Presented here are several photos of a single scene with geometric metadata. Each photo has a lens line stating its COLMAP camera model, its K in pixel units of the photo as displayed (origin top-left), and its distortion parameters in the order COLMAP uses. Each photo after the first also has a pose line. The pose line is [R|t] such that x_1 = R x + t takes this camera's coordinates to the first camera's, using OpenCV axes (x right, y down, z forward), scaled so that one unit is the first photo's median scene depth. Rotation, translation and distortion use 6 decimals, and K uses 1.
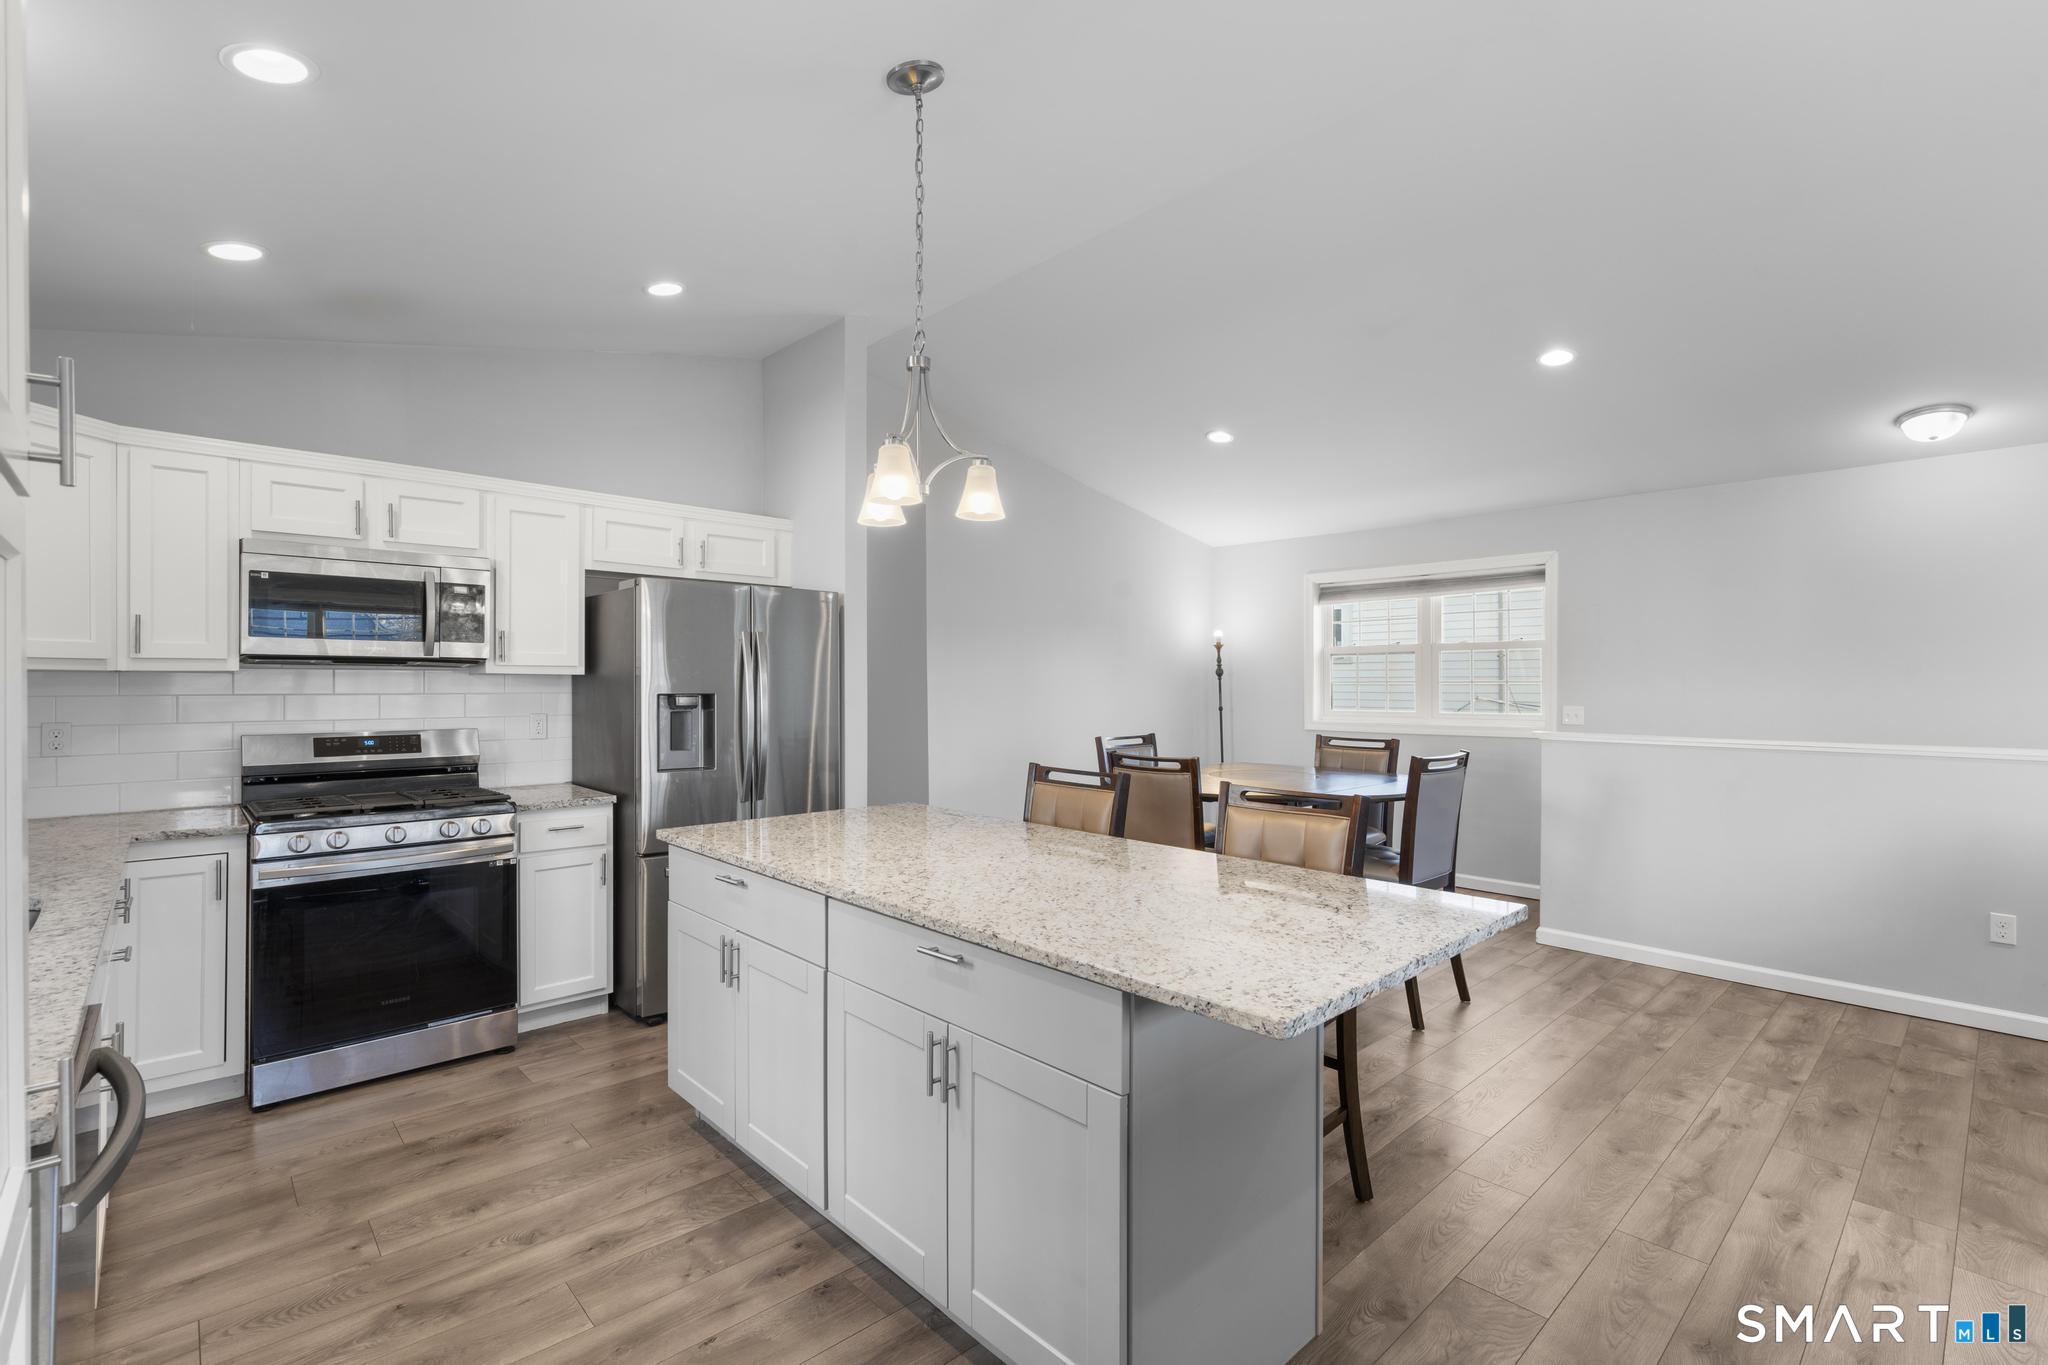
lens RADIAL K [[910.1, 0, 1024.0], [0, 910.1, 682.5], [0, 0, 1]] dist [-0.003361, 0.000521]
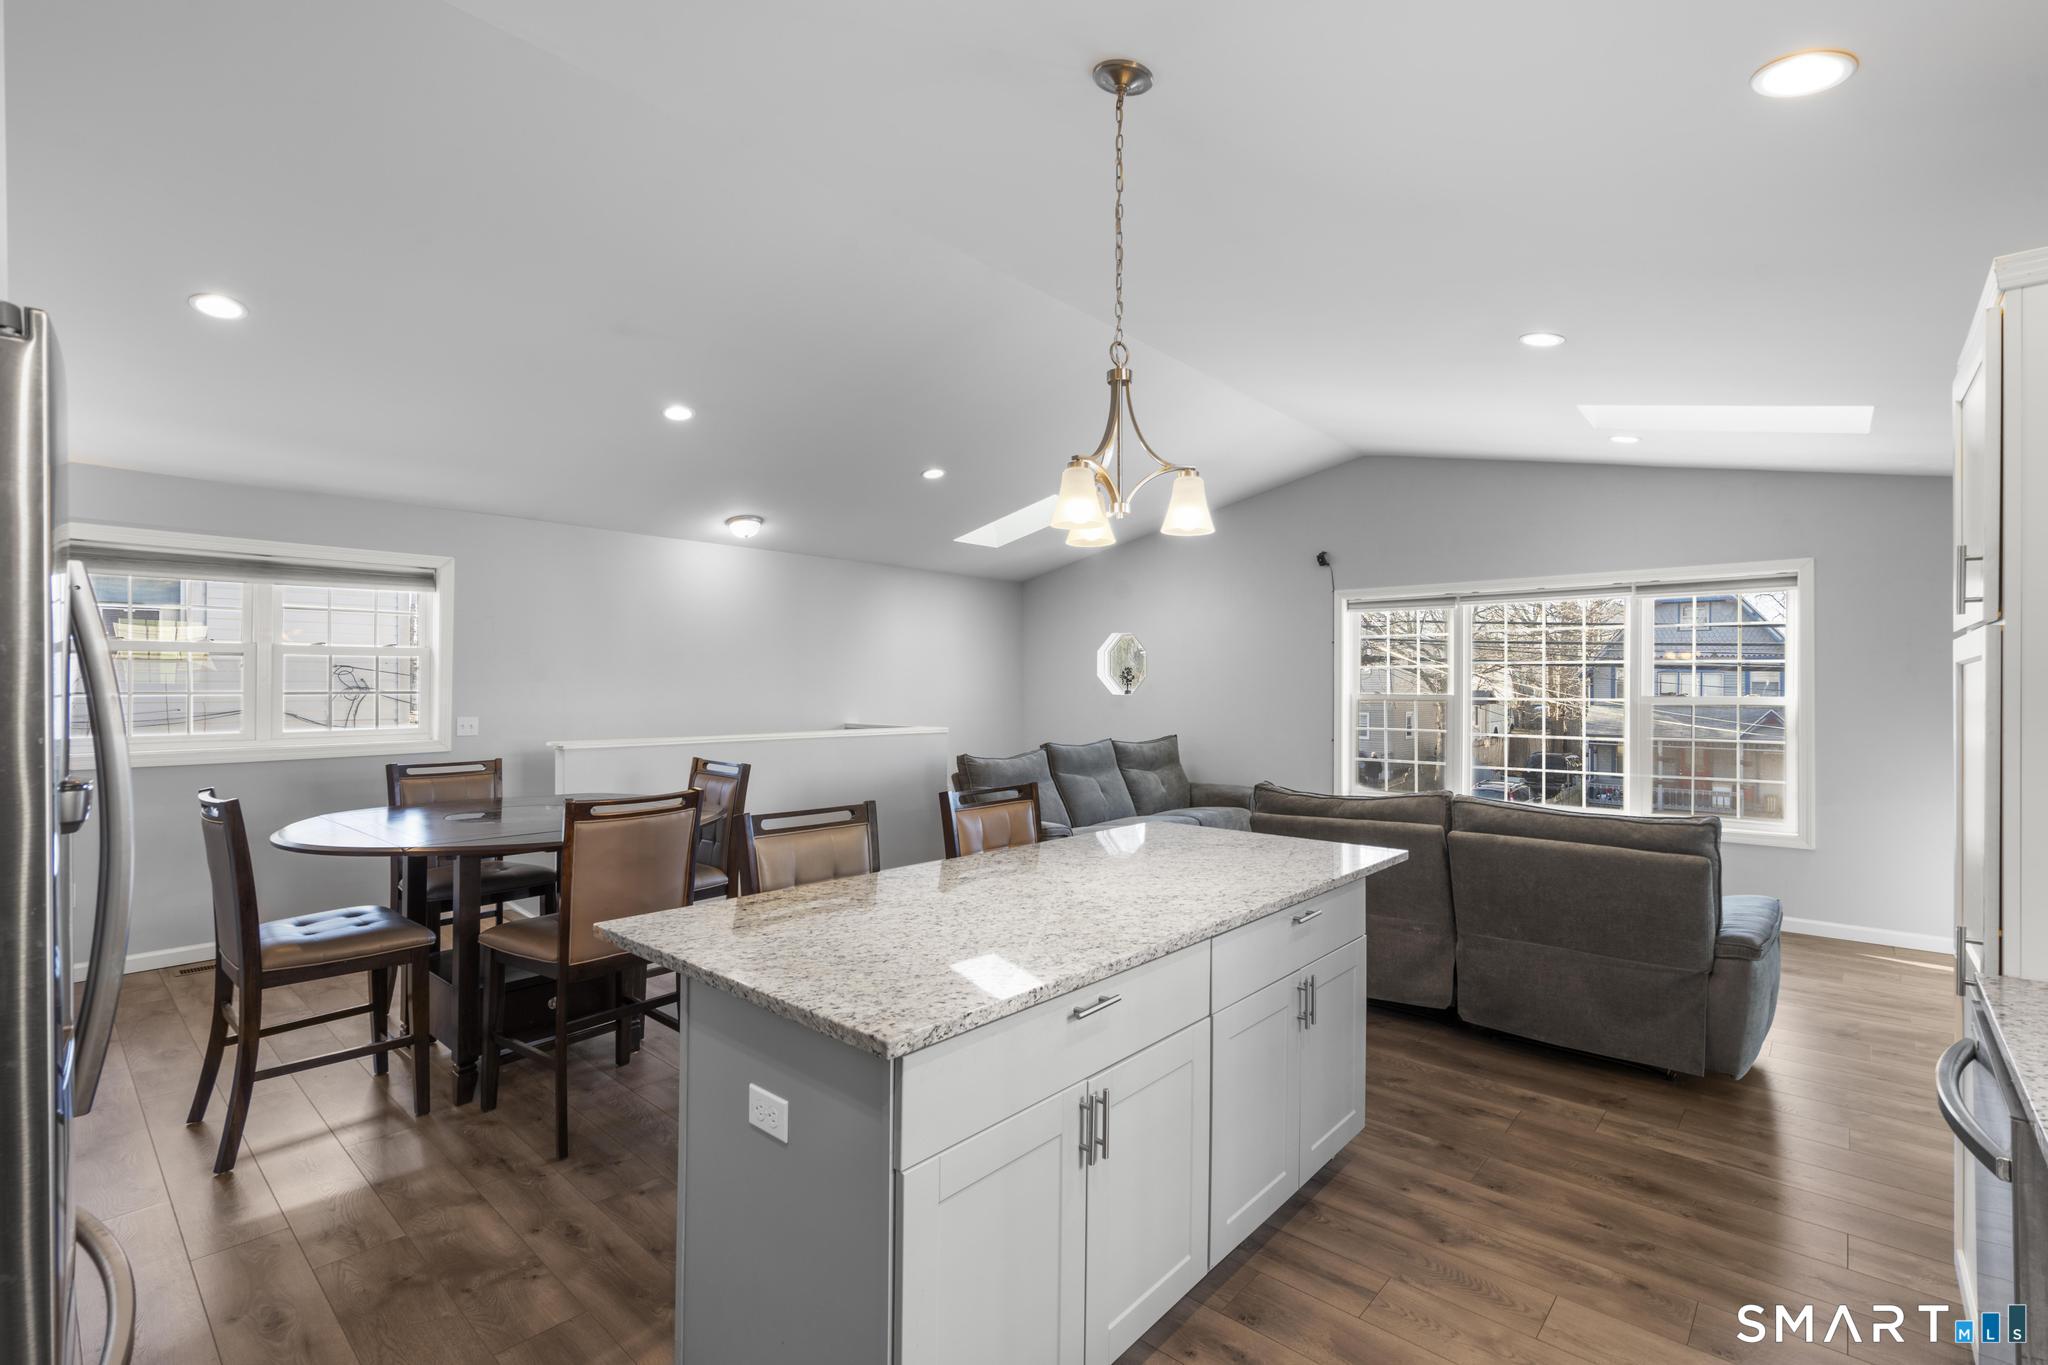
lens RADIAL K [[926.6, 0, 1024.0], [0, 926.6, 682.5], [0, 0, 1]] dist [-0.026223, 0.000050]
pose [[-0.089491, 0.003675, 0.995981, -0.709430], [-0.001637, 0.999991, -0.003836, -0.013463], [-0.995986, -0.001974, -0.089484, 0.792433]]
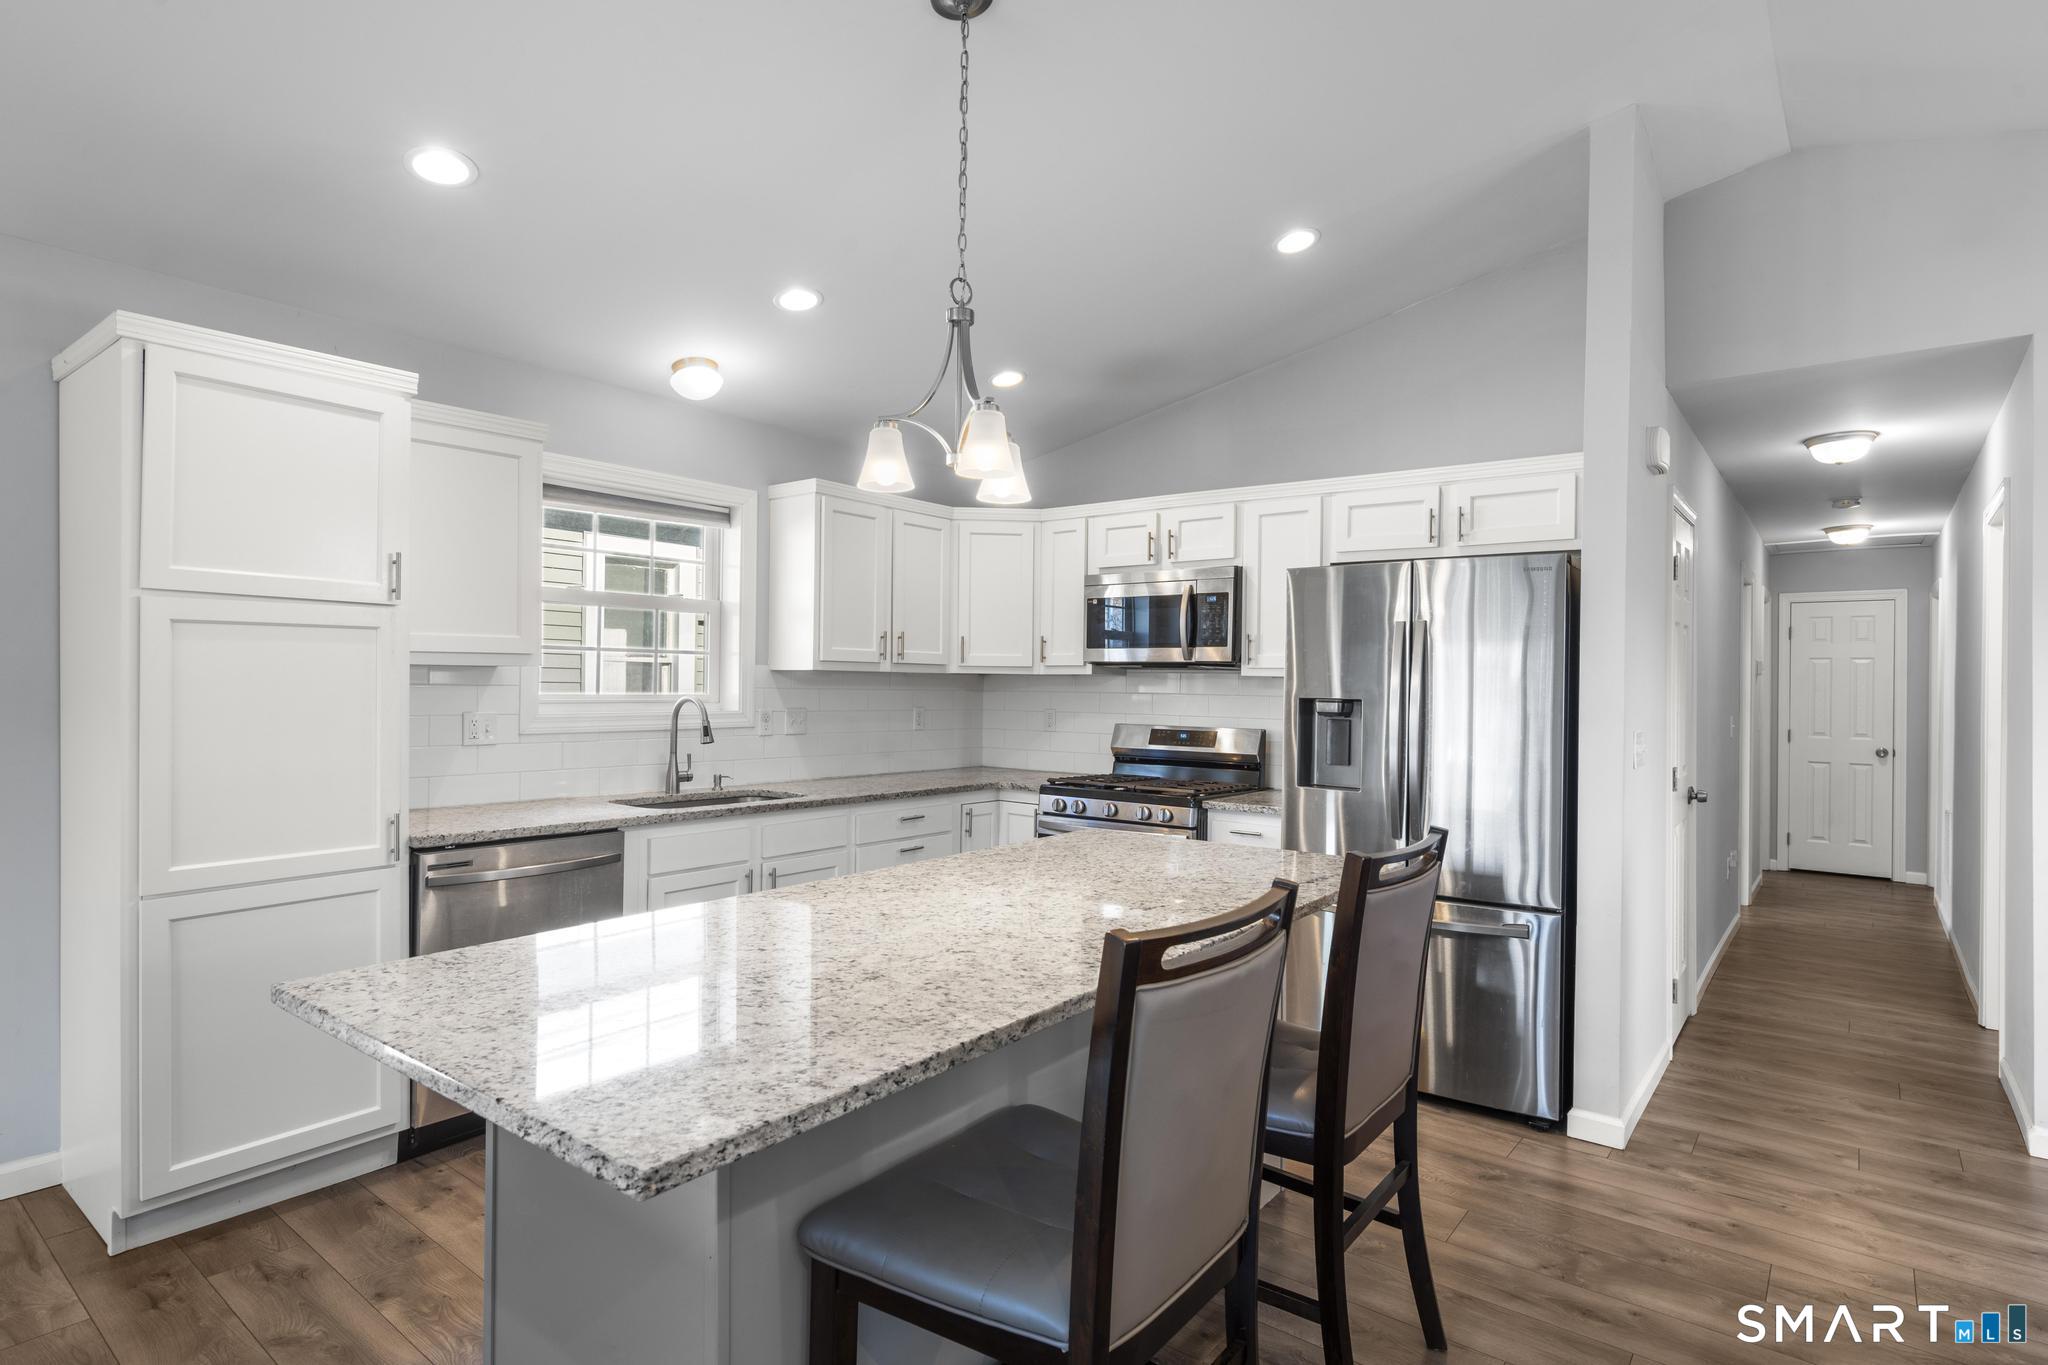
lens RADIAL K [[1049.1, 0, 1024.0], [0, 1049.1, 682.5], [0, 0, 1]] dist [0.001761, 0.000210]
pose [[0.163229, -0.000244, -0.986588, 0.585158], [-0.012040, 0.999925, -0.002240, 0.003285], [0.986515, 0.012244, 0.163214, 0.589982]]
